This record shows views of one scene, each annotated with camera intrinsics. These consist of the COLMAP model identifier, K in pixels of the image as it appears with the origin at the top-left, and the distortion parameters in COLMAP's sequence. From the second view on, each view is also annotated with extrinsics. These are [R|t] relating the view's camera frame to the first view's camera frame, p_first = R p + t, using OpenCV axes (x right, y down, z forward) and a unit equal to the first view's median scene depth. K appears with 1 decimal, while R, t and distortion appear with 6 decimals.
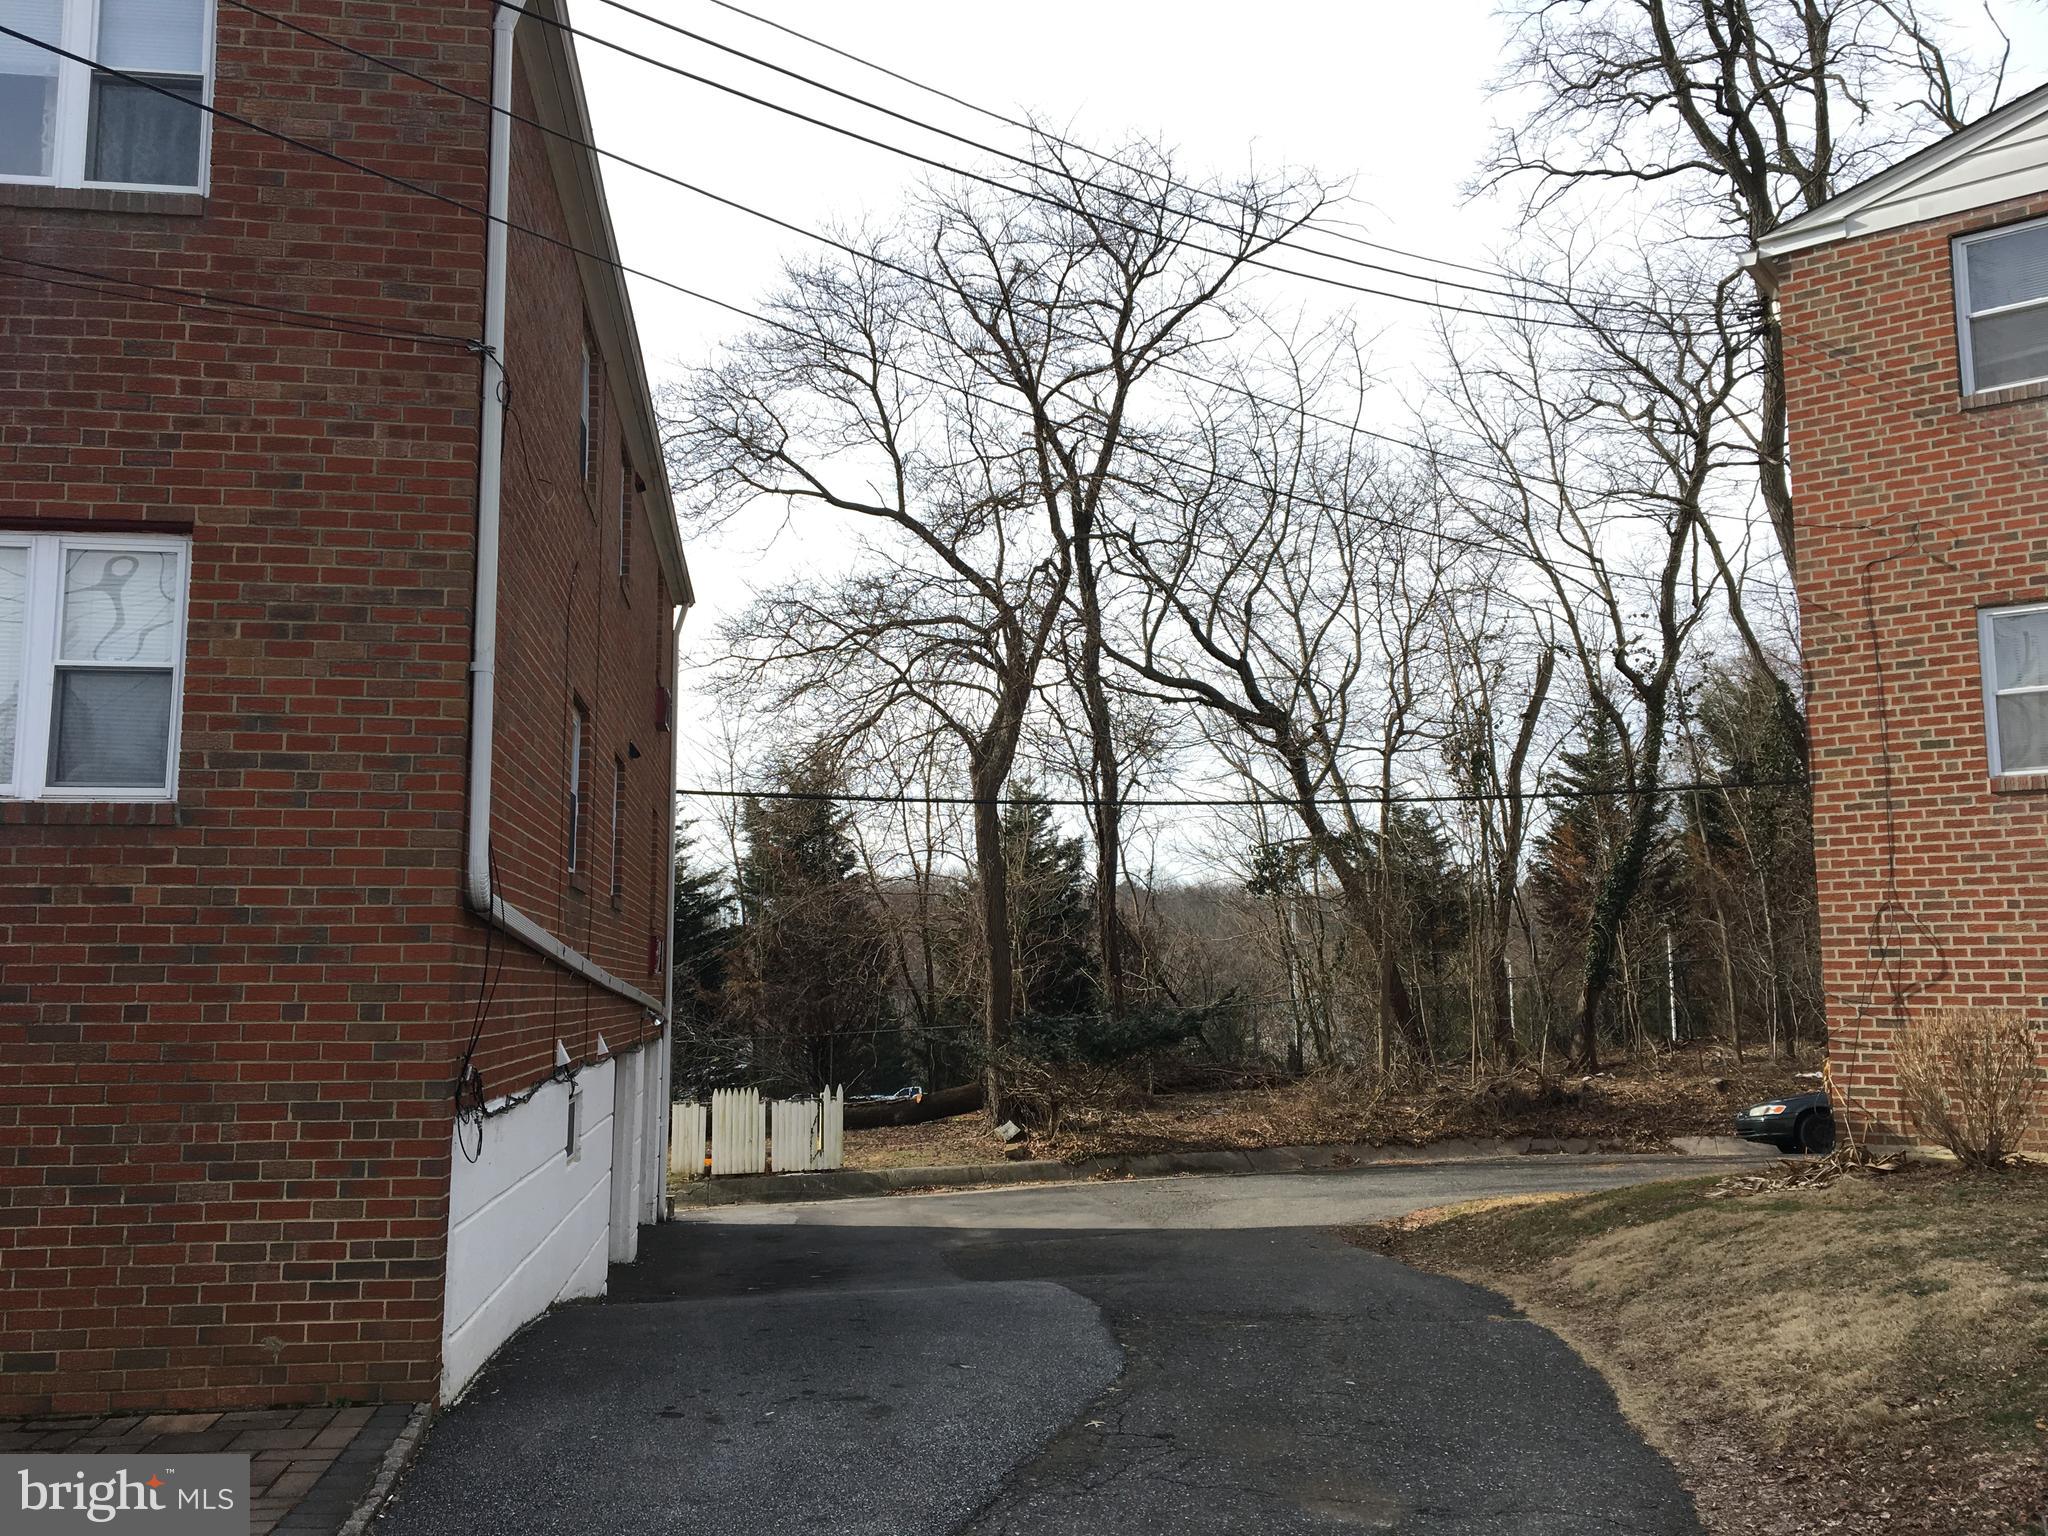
lens RADIAL K [[1710.1, 0, 1017.3], [0, 1710.1, 759.1], [0, 0, 1]] dist [0.059579, -0.066736]
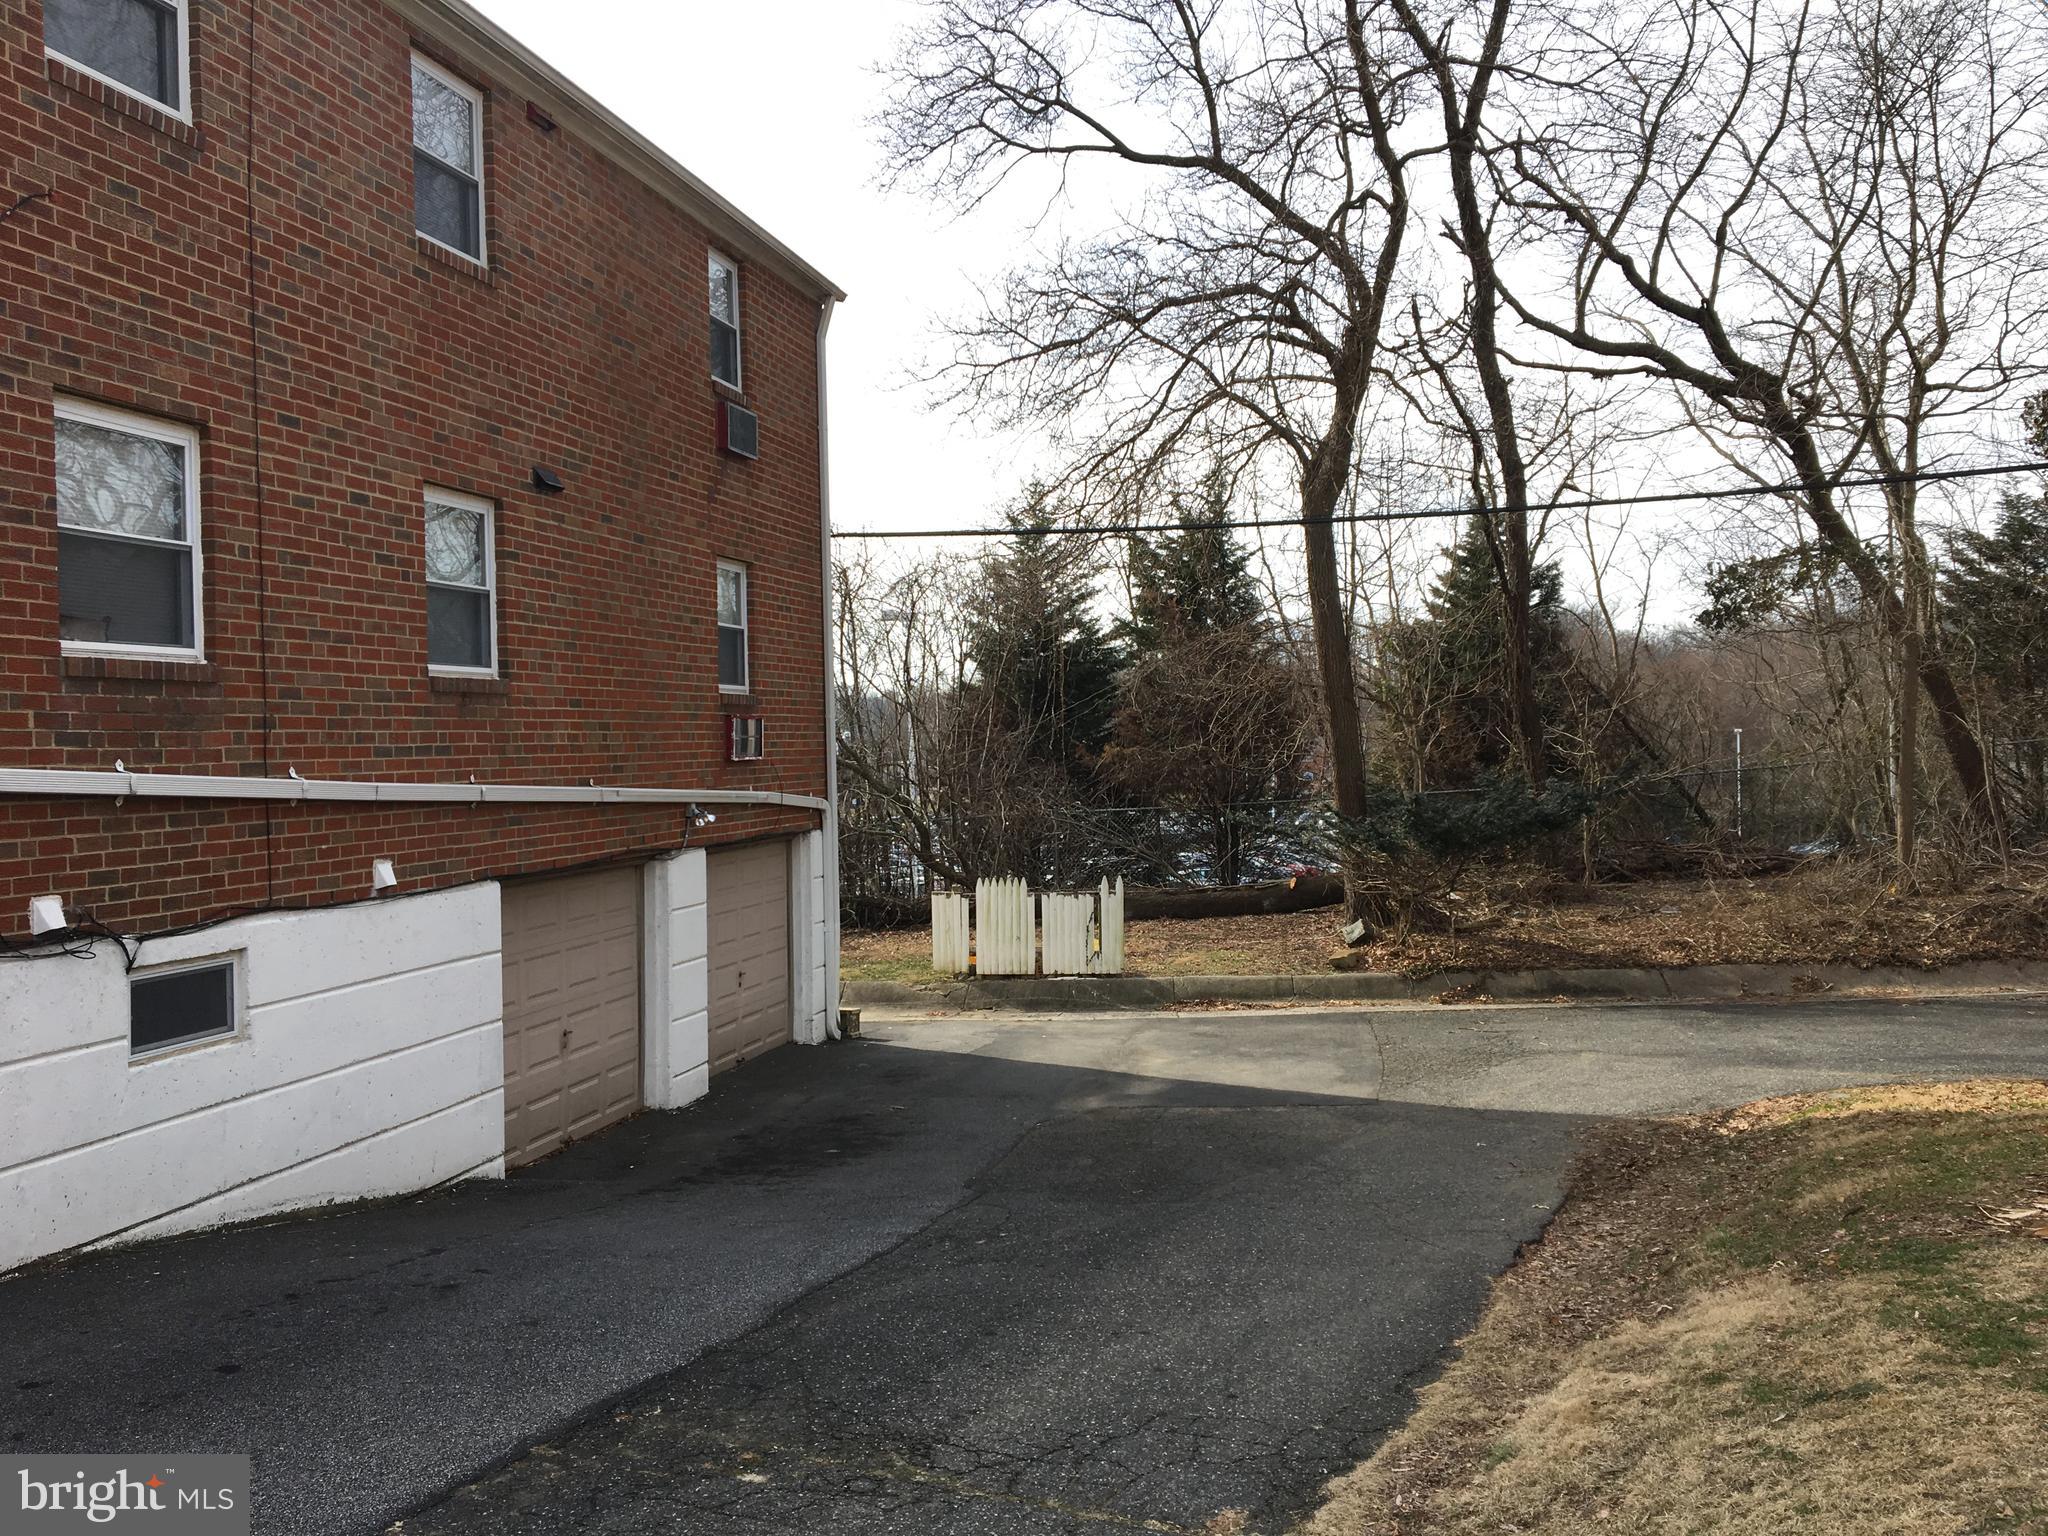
lens RADIAL K [[1710.1, 0, 1022.8], [0, 1710.1, 786.2], [0, 0, 1]] dist [0.059579, -0.066736]
pose [[0.927702, 0.000849, -0.373321, 0.549065], [0.061132, 0.986154, 0.154156, 0.047887], [0.368283, -0.165833, 0.914804, 0.745076]]
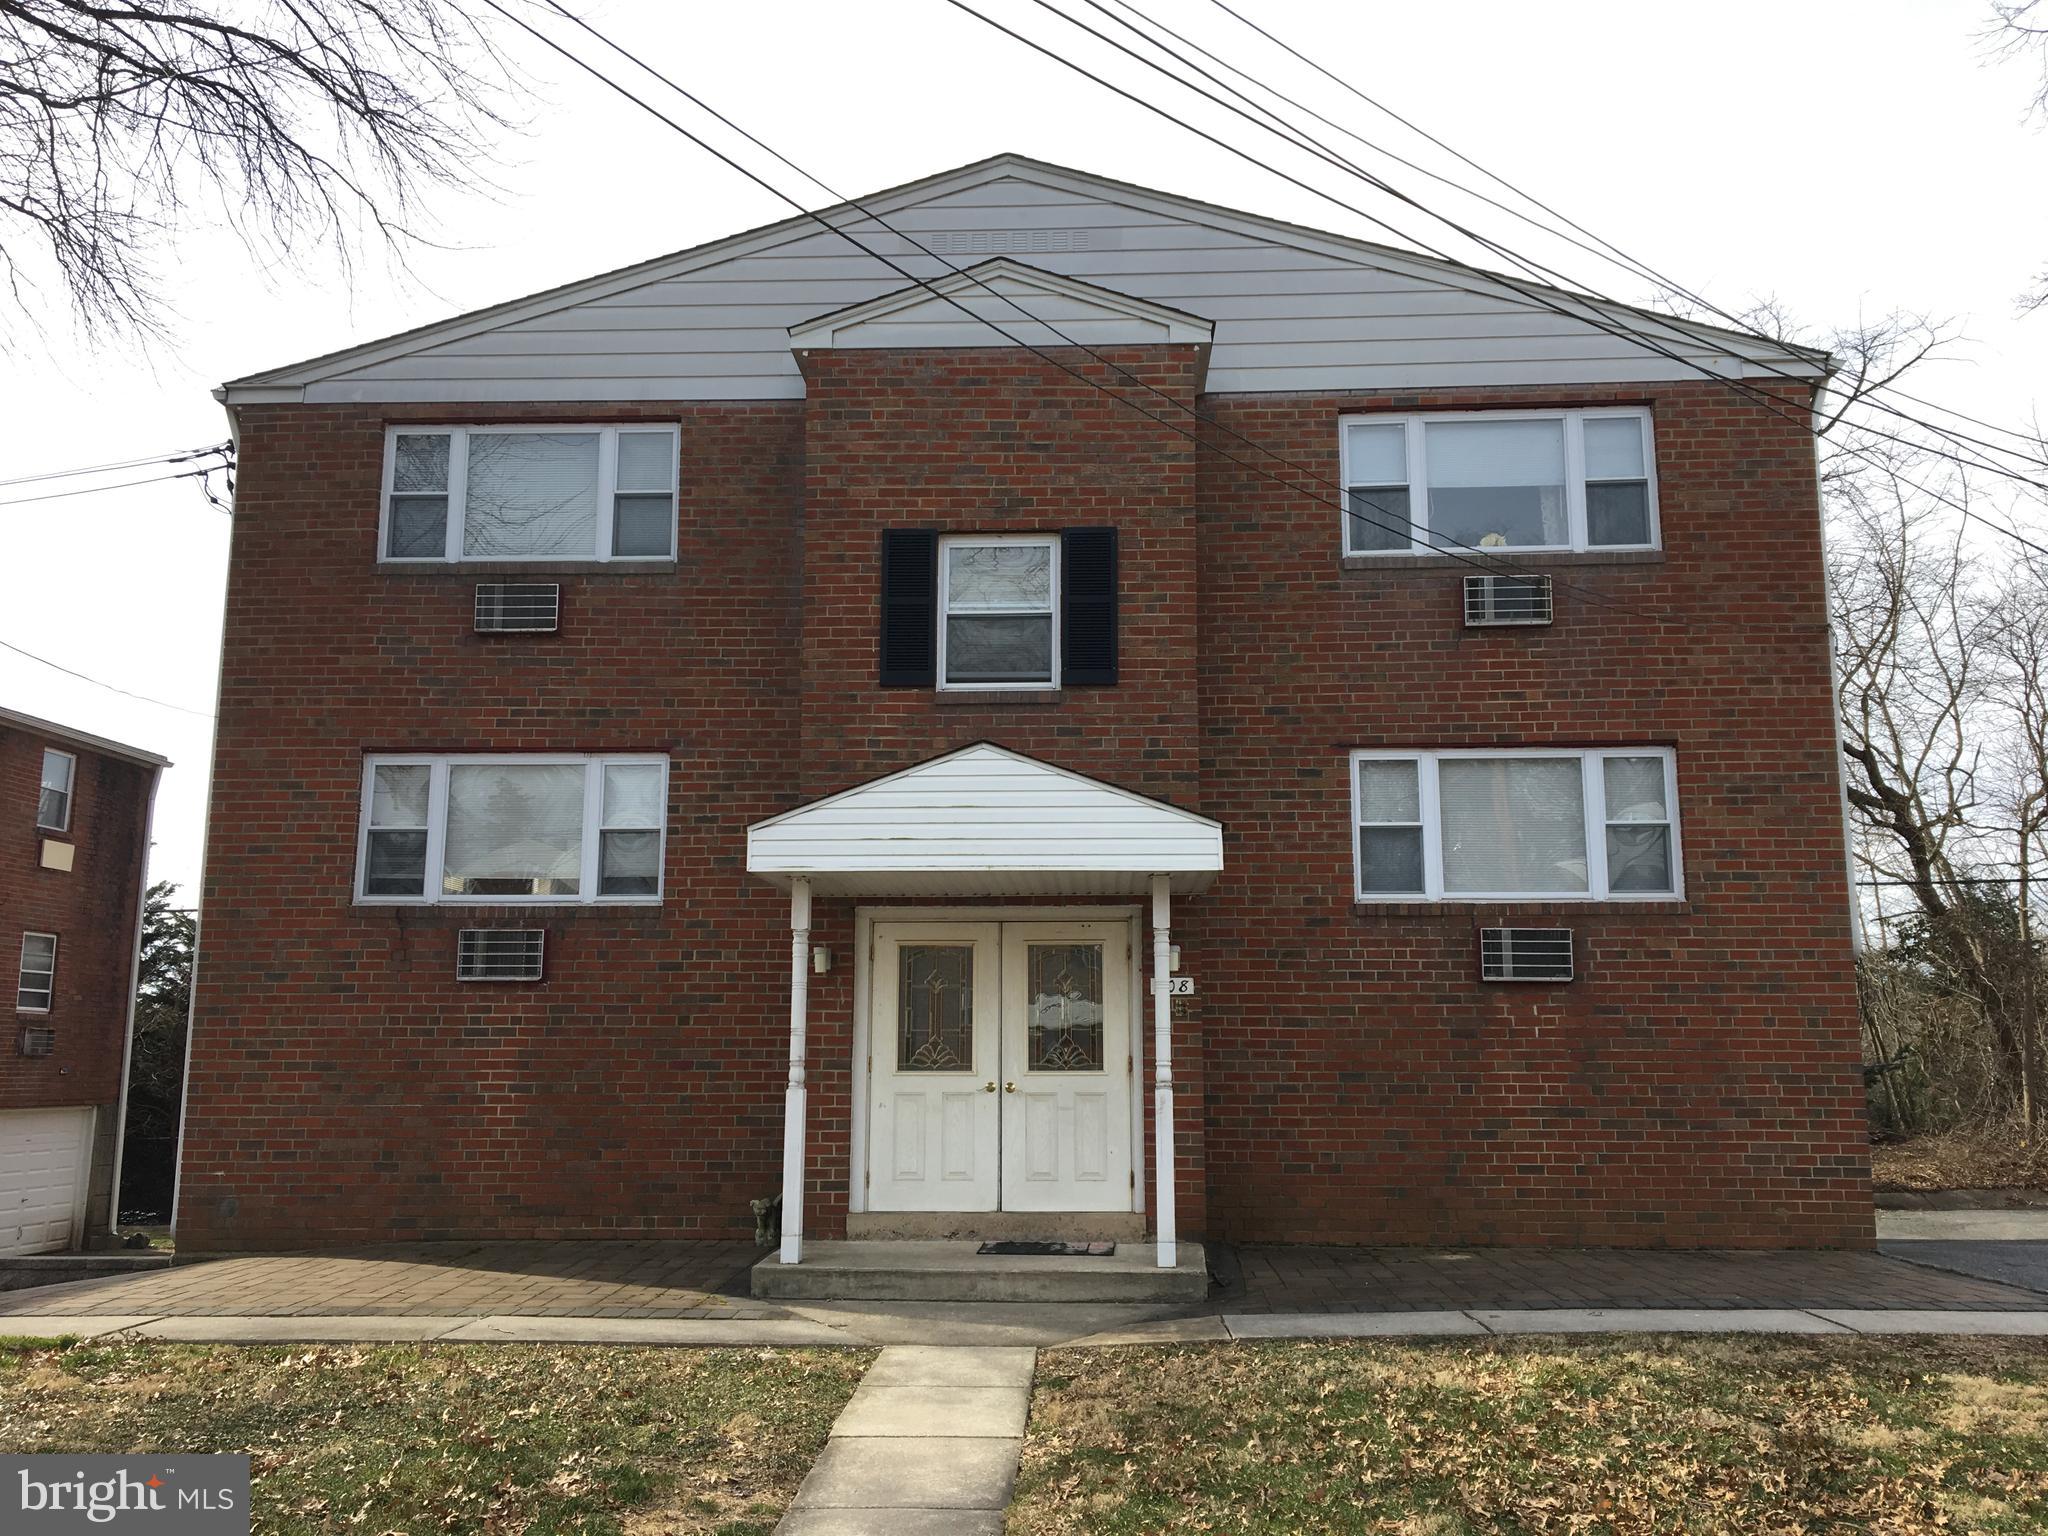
lens RADIAL K [[1710.1, 0, 1027.4], [0, 1710.1, 766.5], [0, 0, 1]] dist [0.059579, -0.066736]
pose [[0.982016, -0.030792, -0.186269, -0.785451], [0.023077, 0.998789, -0.043446, -0.048913], [0.187381, 0.038366, 0.981538, -0.812171]]
